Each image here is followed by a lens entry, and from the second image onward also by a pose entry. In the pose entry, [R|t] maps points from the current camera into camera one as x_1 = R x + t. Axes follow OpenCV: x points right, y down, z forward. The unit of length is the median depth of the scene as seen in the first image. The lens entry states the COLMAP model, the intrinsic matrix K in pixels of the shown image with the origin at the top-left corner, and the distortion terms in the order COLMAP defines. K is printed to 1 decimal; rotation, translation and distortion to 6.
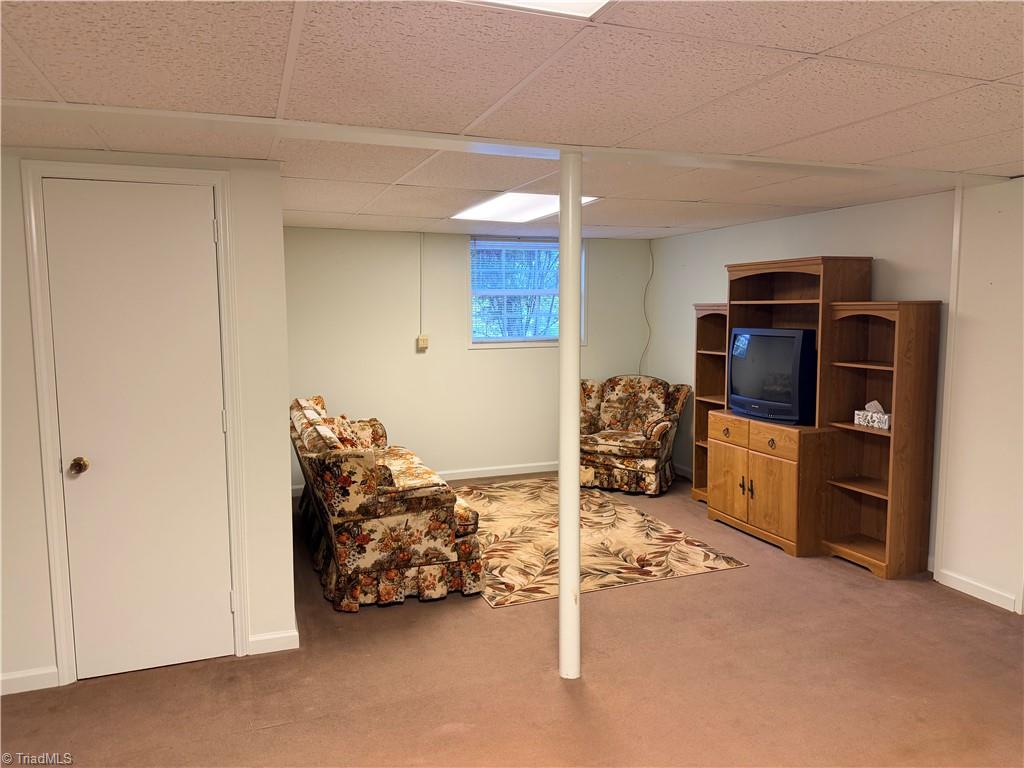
lens RADIAL K [[712.7, 0, 509.3], [0, 712.7, 379.0], [0, 0, 1]] dist [0.029214, -0.015657]
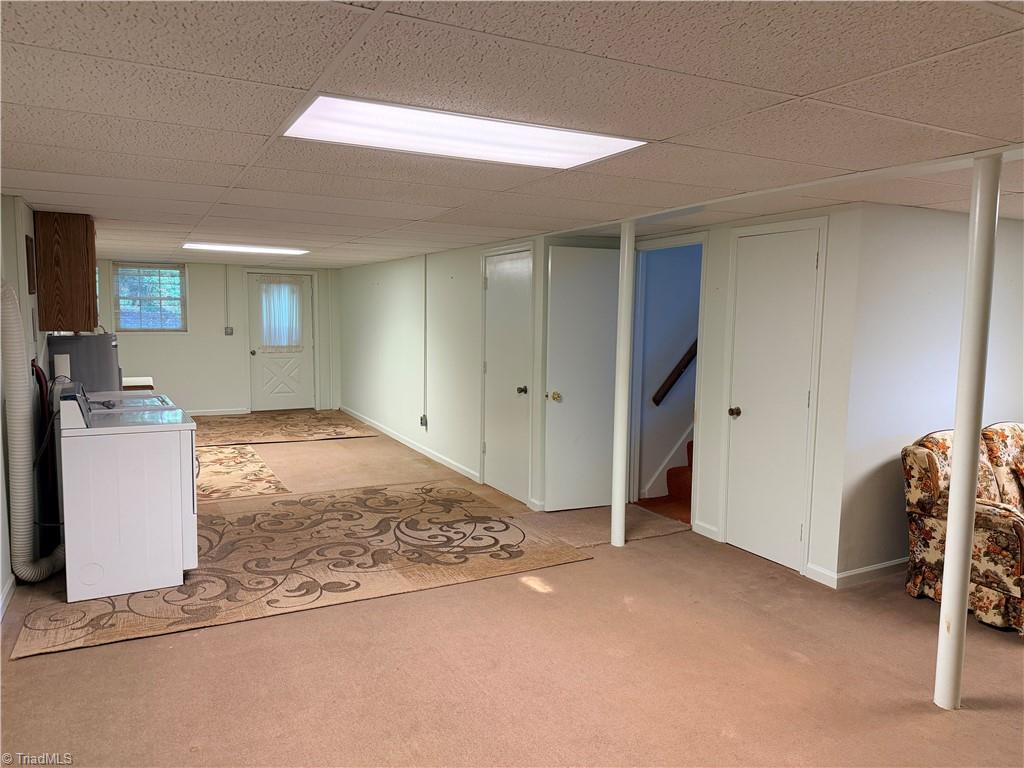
lens RADIAL K [[712.7, 0, 510.5], [0, 712.7, 383.6], [0, 0, 1]] dist [0.029214, -0.015657]
pose [[0.137259, 0.115321, -0.983799, 0.741269], [-0.113152, 0.988524, 0.100088, -0.037150], [0.984051, 0.097581, 0.148733, 0.198167]]
